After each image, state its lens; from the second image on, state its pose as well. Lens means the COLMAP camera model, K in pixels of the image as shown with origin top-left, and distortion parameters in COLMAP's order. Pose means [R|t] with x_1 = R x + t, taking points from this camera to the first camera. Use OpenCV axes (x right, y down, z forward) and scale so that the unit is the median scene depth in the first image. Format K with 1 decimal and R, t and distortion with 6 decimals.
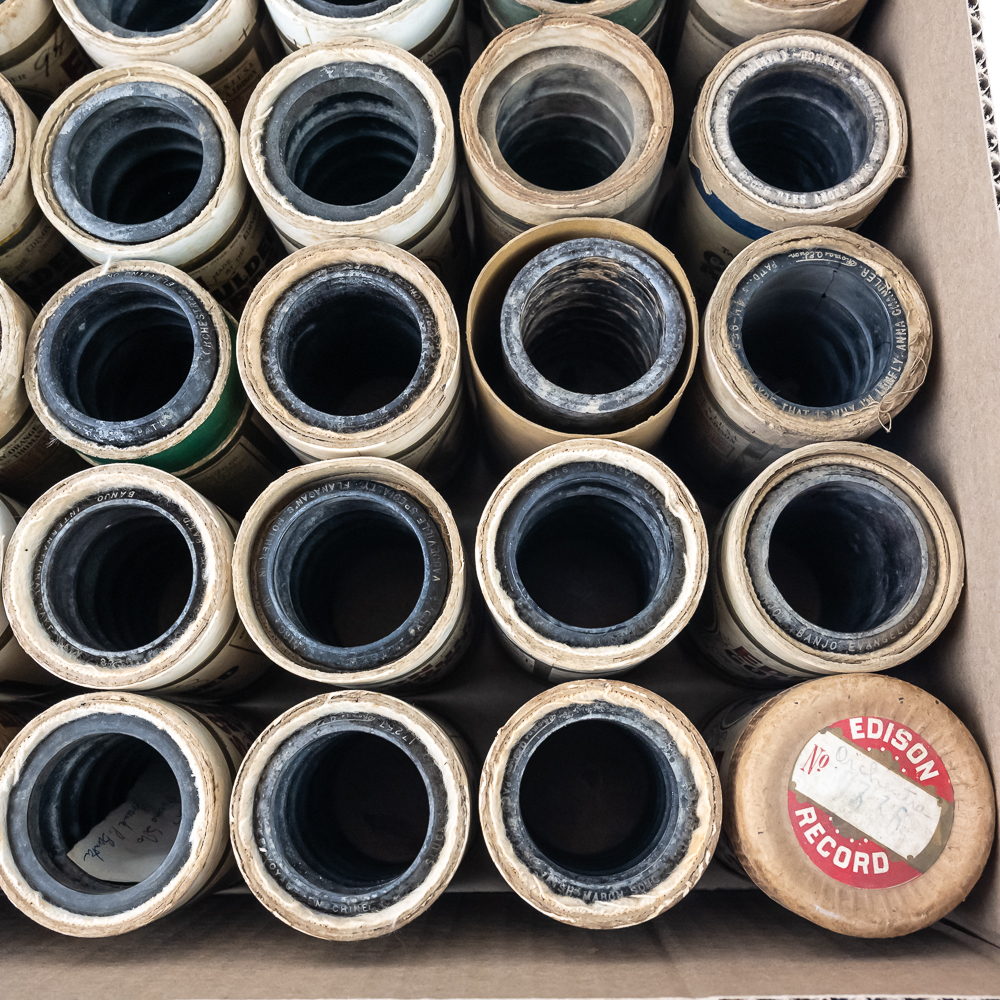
lens RADIAL K [[1108.8, 0, 494.6], [0, 1108.8, 487.4], [0, 0, 1]] dist [-0.020125, 0.000000]
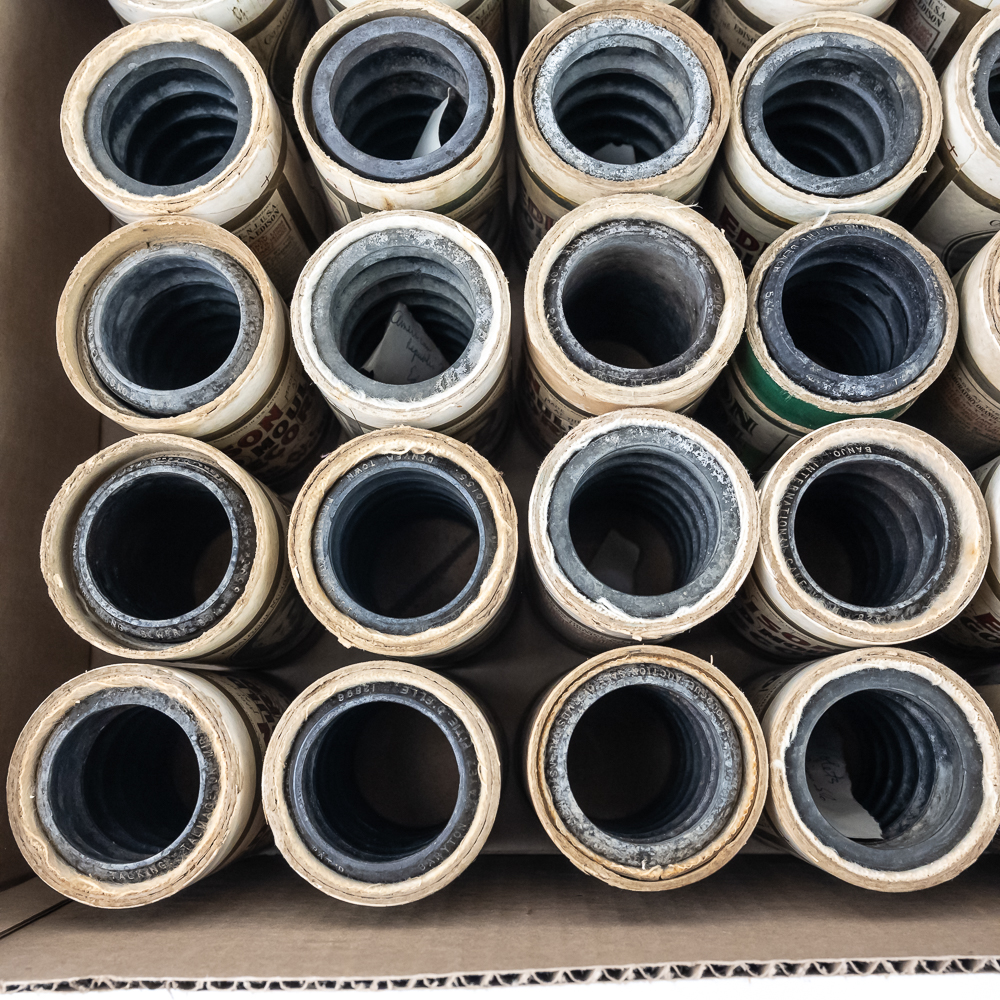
lens RADIAL K [[1108.8, 0, 531.0], [0, 1108.8, 477.8], [0, 0, 1]] dist [-0.020125, 0.000000]
pose [[0.999941, 0.000931, -0.010841, -0.618856], [-0.000723, 0.999817, 0.019110, 0.012764], [0.010857, -0.019101, 0.999759, 0.003747]]
